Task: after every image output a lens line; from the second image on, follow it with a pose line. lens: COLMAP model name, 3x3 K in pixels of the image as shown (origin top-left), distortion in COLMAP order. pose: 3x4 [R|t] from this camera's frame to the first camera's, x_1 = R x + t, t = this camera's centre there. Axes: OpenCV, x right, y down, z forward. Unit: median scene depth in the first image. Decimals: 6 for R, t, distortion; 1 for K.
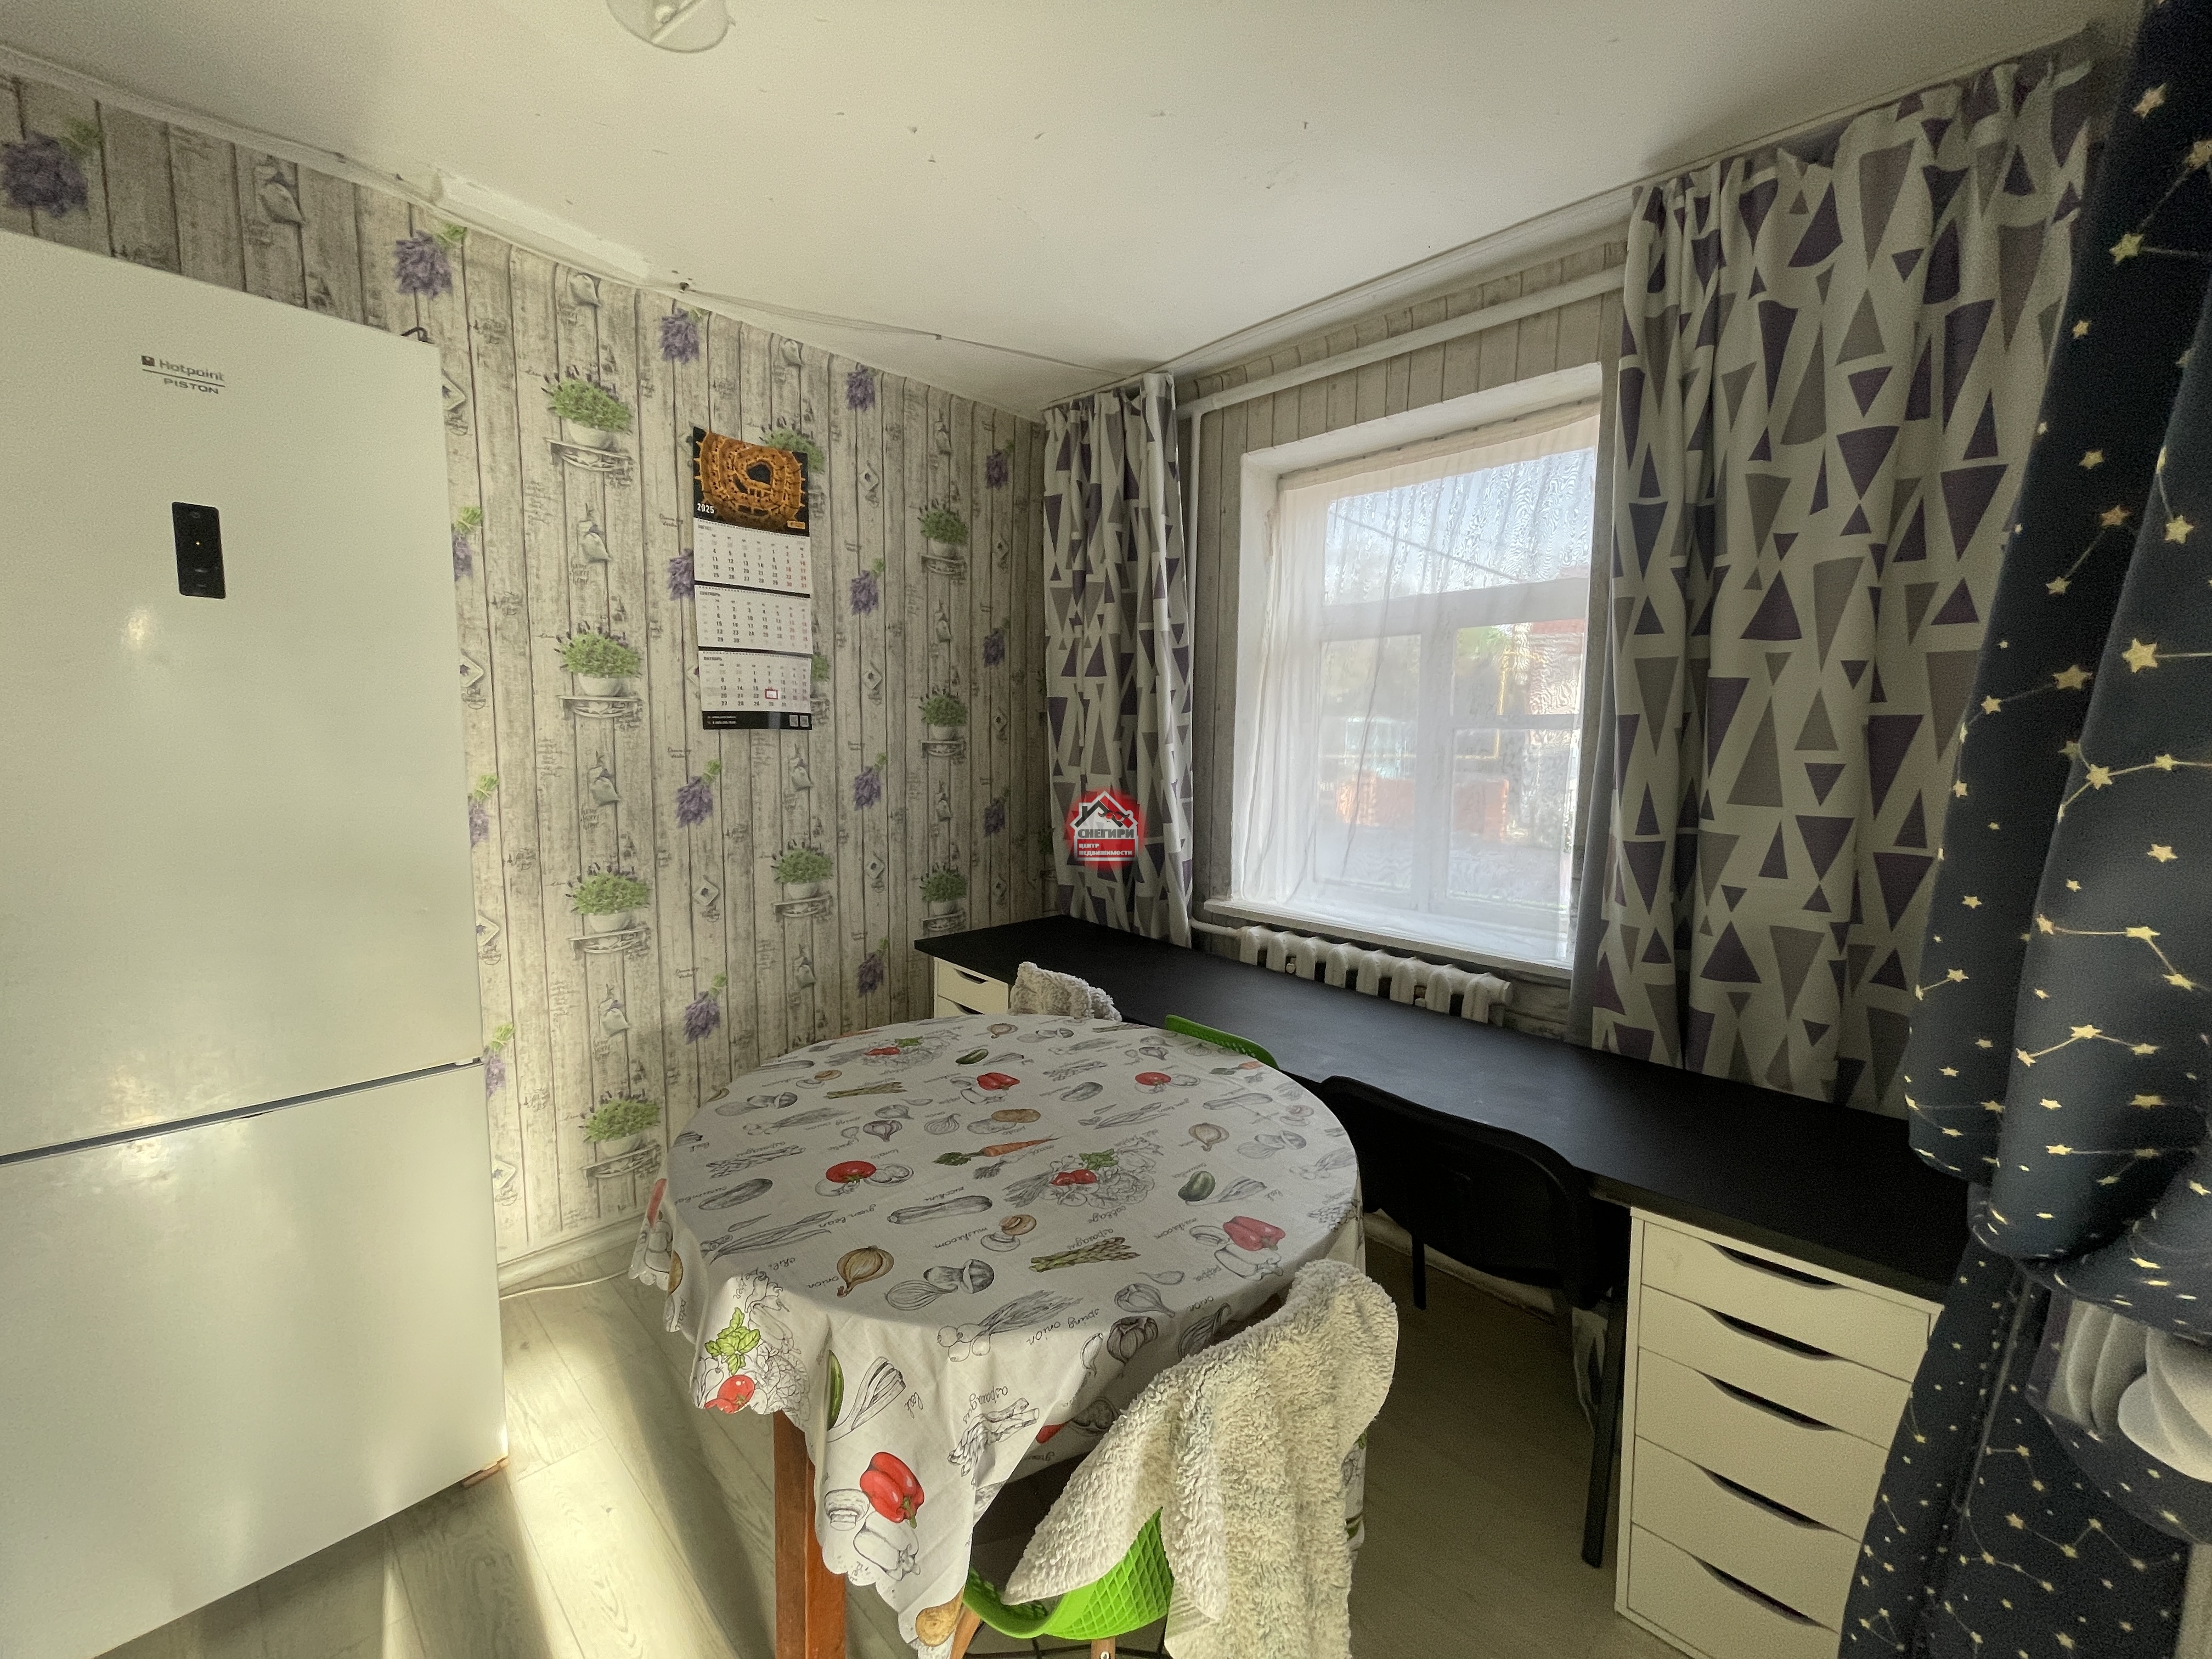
lens RADIAL K [[886.5, 0, 1096.5], [0, 886.5, 838.2], [0, 0, 1]] dist [-0.003810, 0.000345]
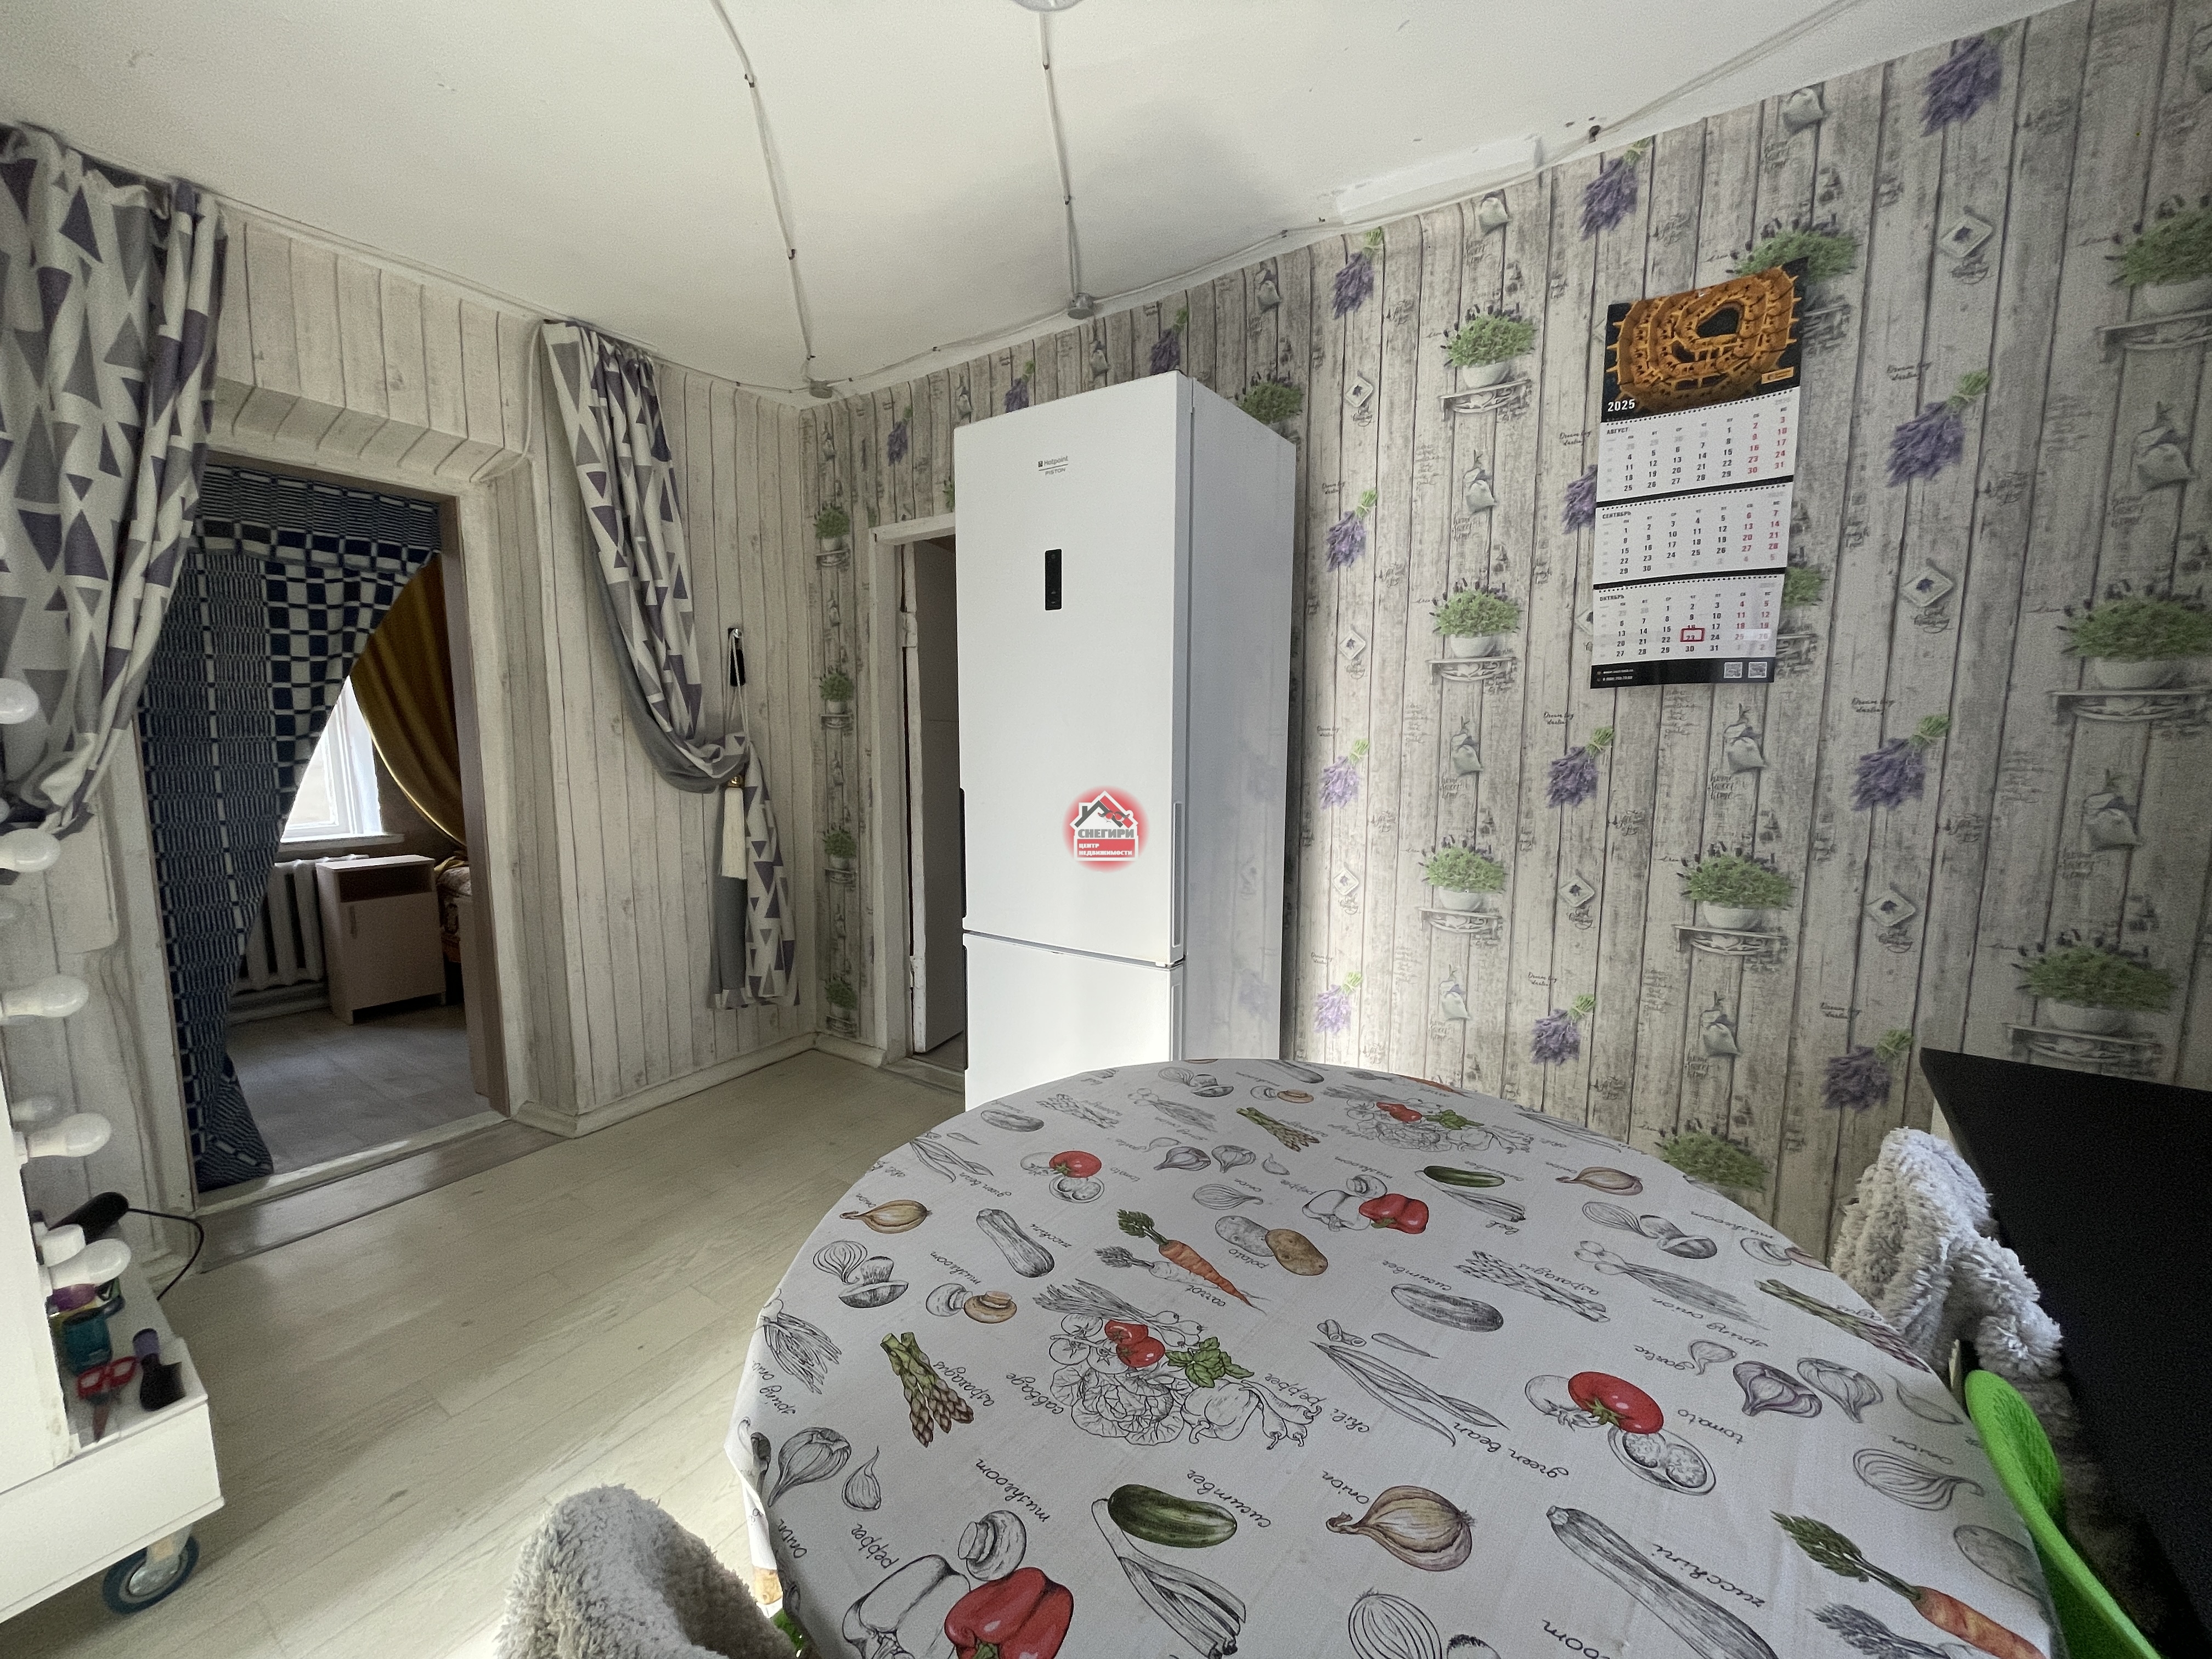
lens RADIAL K [[886.5, 0, 1096.5], [0, 886.5, 838.2], [0, 0, 1]] dist [-0.003810, 0.000345]
pose [[0.162406, 0.107125, -0.980892, 0.315774], [-0.106034, 0.990228, 0.090589, -0.015101], [0.981010, 0.089295, 0.172178, 0.478098]]
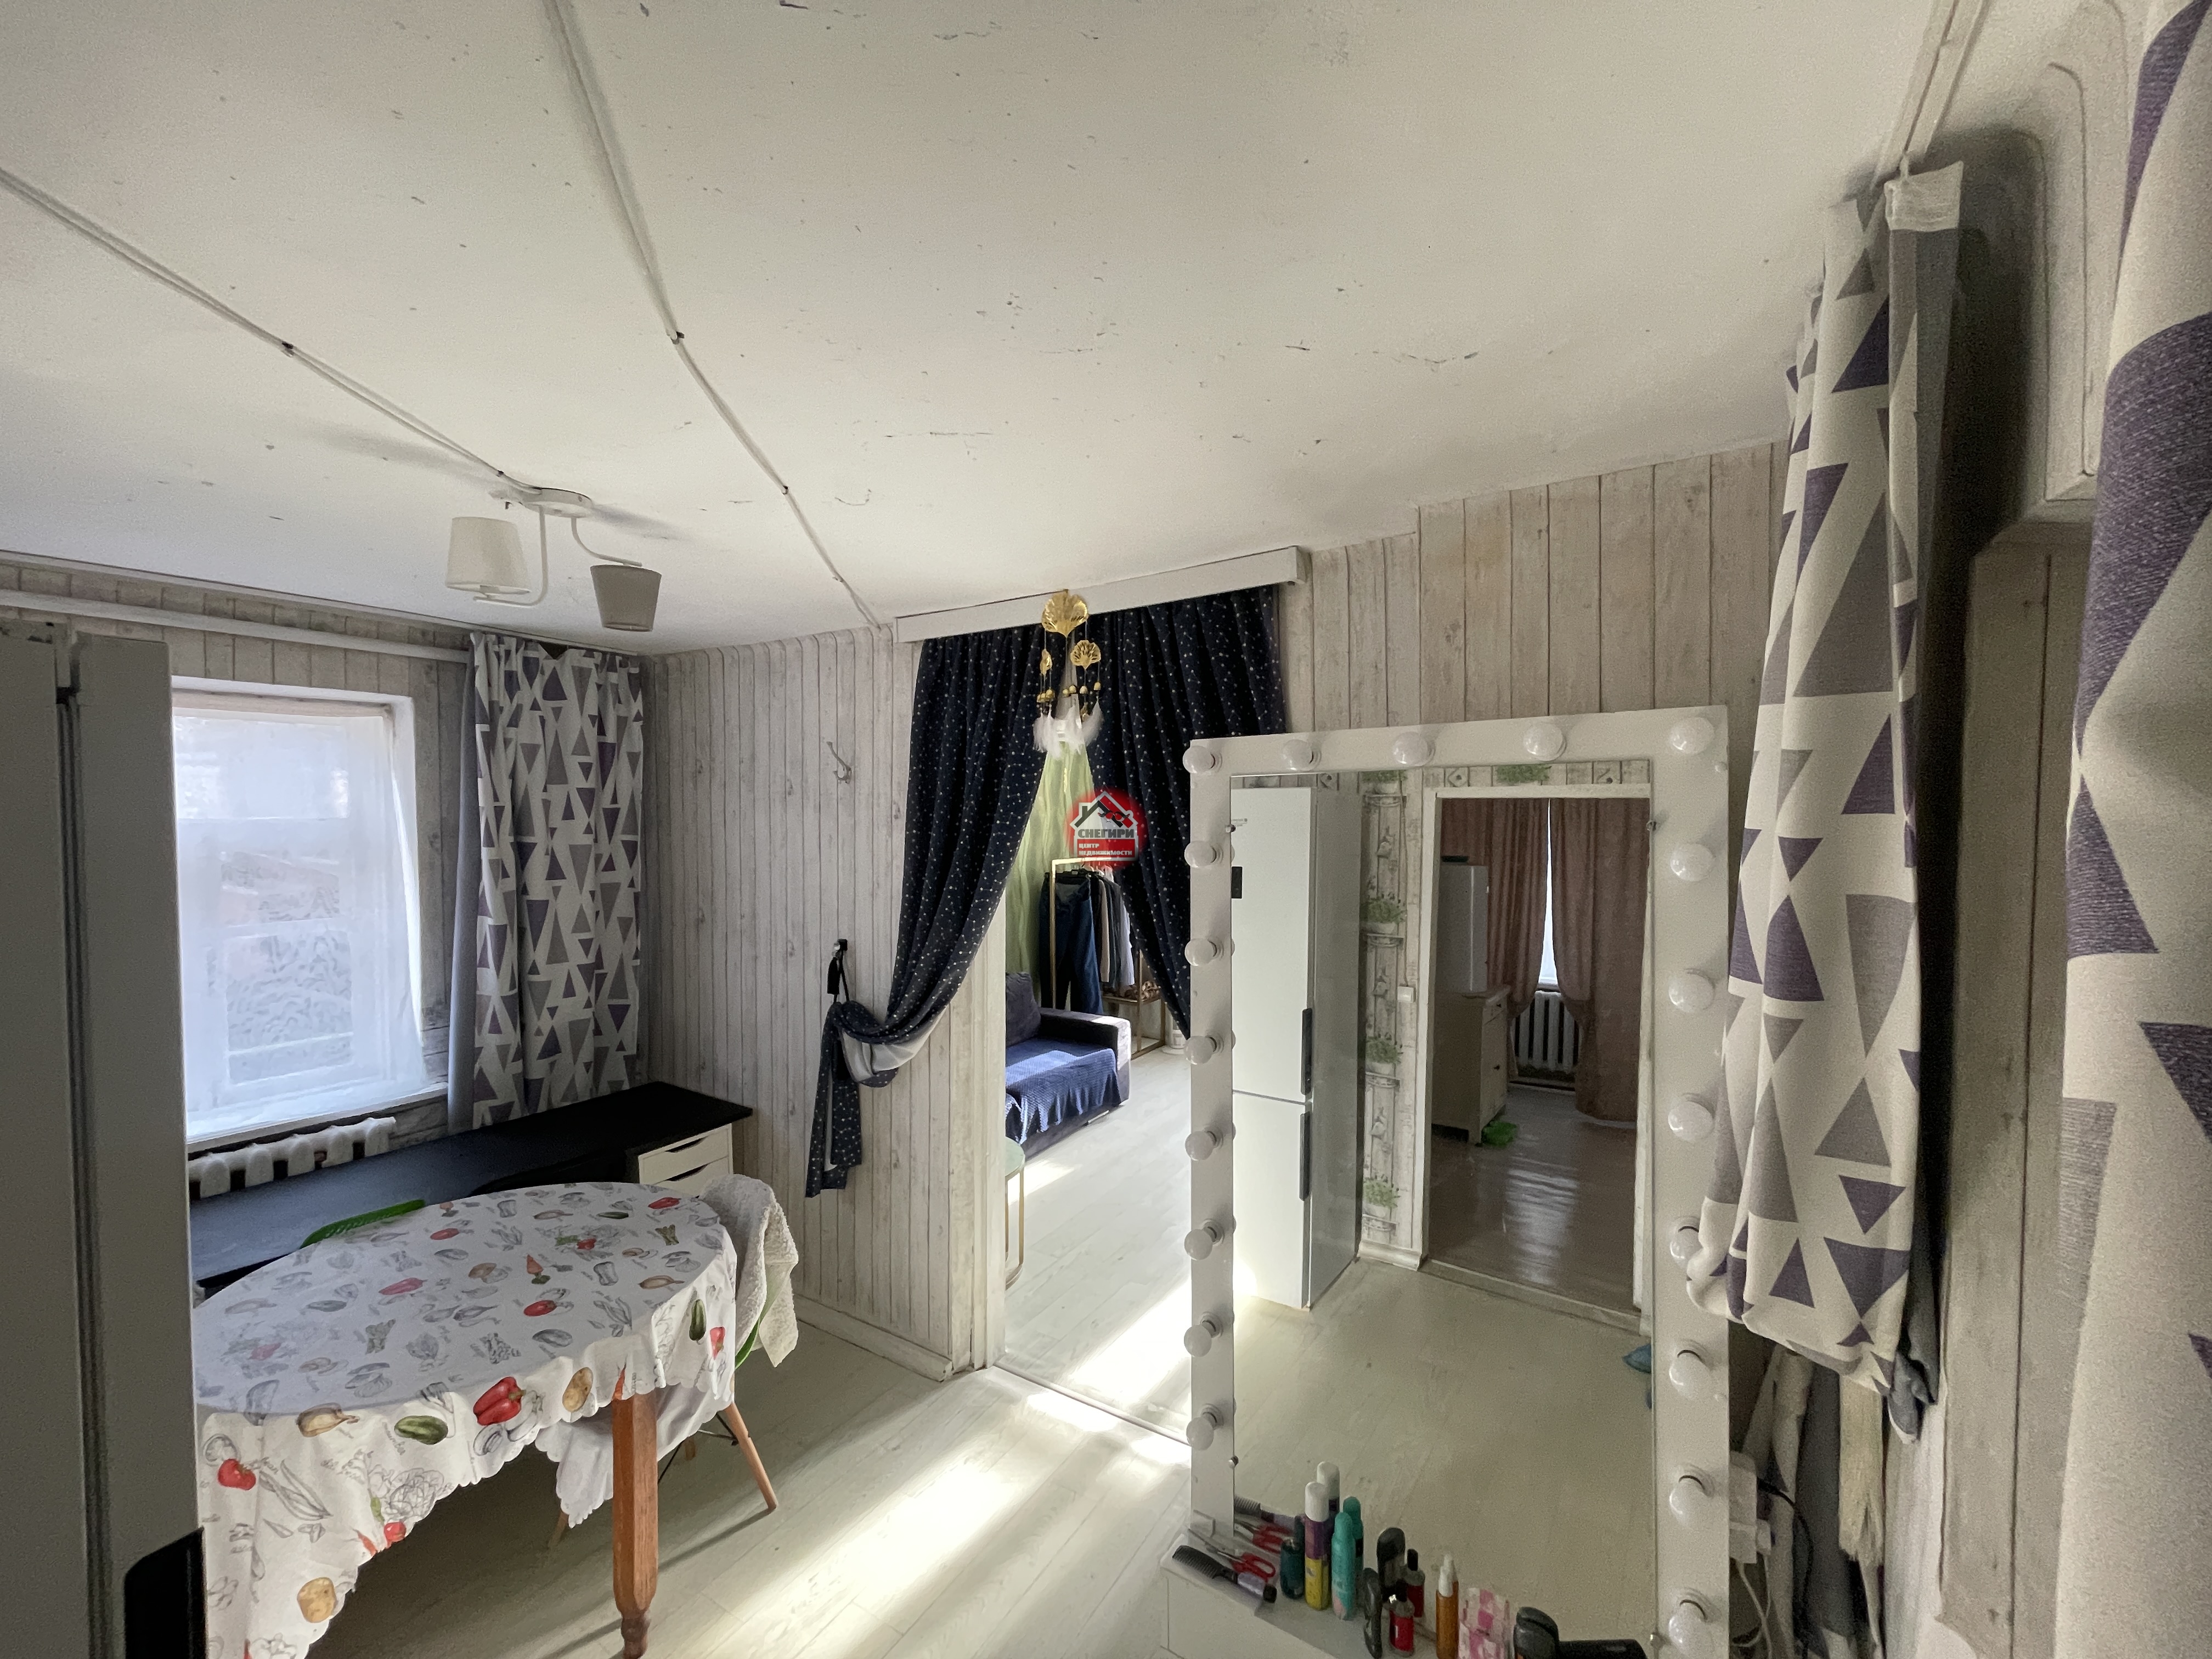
lens RADIAL K [[906.5, 0, 1104.3], [0, 906.5, 833.4], [0, 0, 1]] dist [0.000084, 0.000693]
pose [[-0.217186, -0.038446, 0.975373, -1.130961], [0.104093, 0.992614, 0.062304, -0.247999], [-0.970564, 0.115061, -0.211580, 0.165799]]
